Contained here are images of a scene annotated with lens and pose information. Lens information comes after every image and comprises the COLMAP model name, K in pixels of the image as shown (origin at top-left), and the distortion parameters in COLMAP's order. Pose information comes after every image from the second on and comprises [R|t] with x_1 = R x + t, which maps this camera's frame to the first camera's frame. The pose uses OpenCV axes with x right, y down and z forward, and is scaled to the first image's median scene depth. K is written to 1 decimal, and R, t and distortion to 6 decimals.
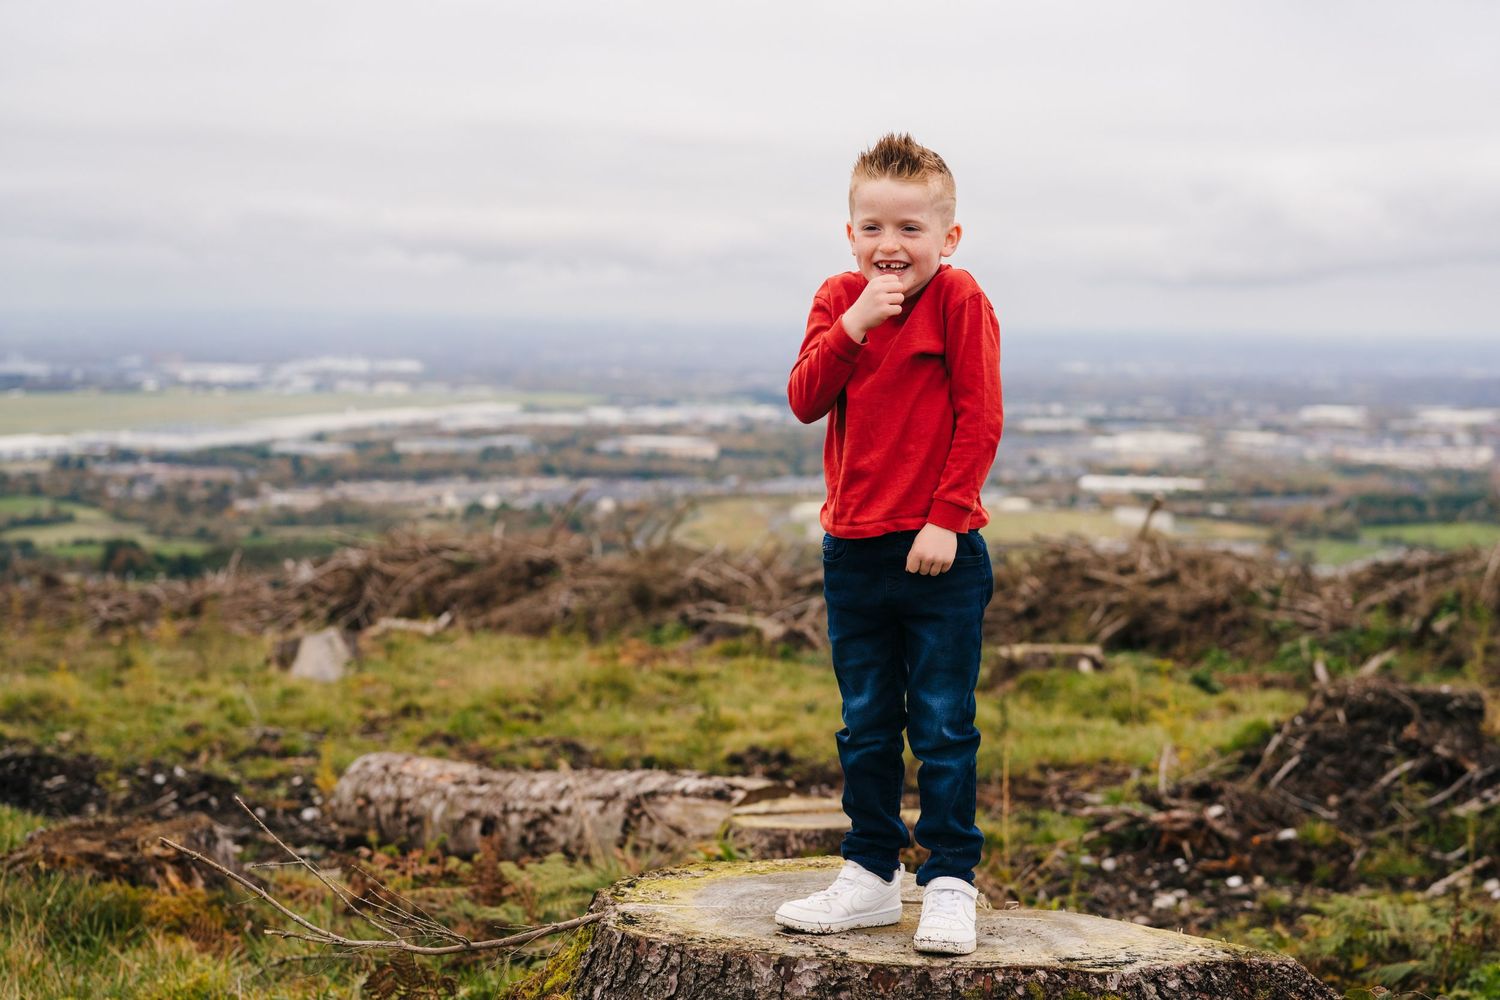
lens RADIAL K [[2294.9, 0, 749.0], [0, 2294.9, 453.7], [0, 0, 1]] dist [-0.014658, 0.035383]
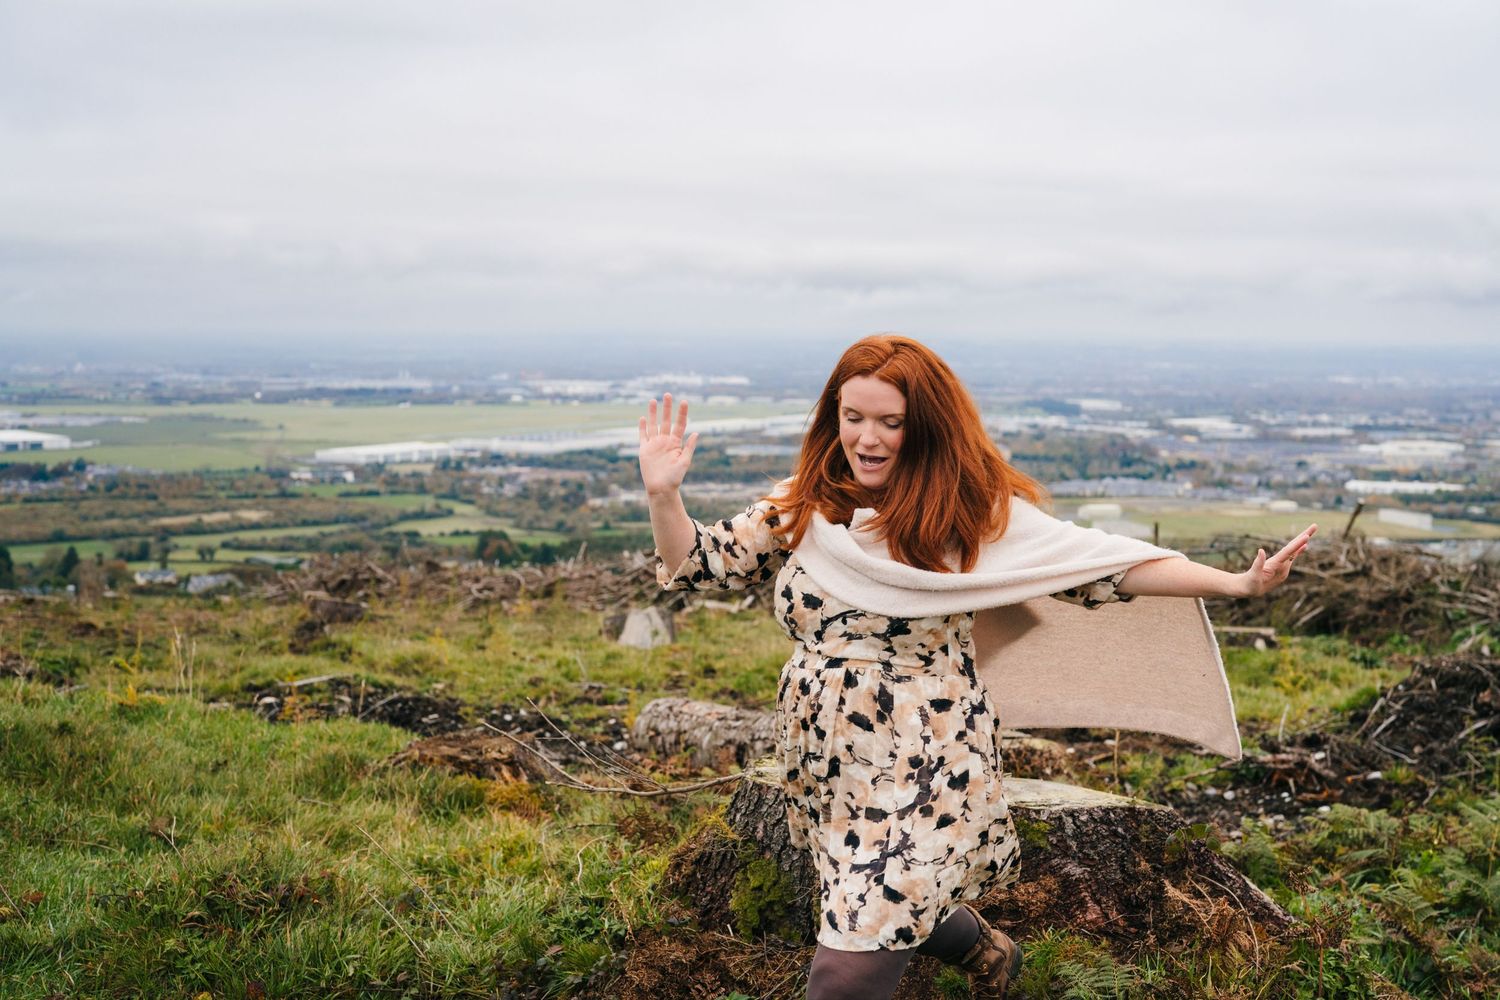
lens RADIAL K [[2142.0, 0, 750.0], [0, 2142.0, 500.0], [0, 0, 1]] dist [-0.024448, -0.029911]
pose [[0.988713, 0.005328, -0.149725, 0.055108], [-0.002035, 0.999753, 0.022143, -0.008262], [0.149806, -0.021588, 0.988480, -0.164038]]
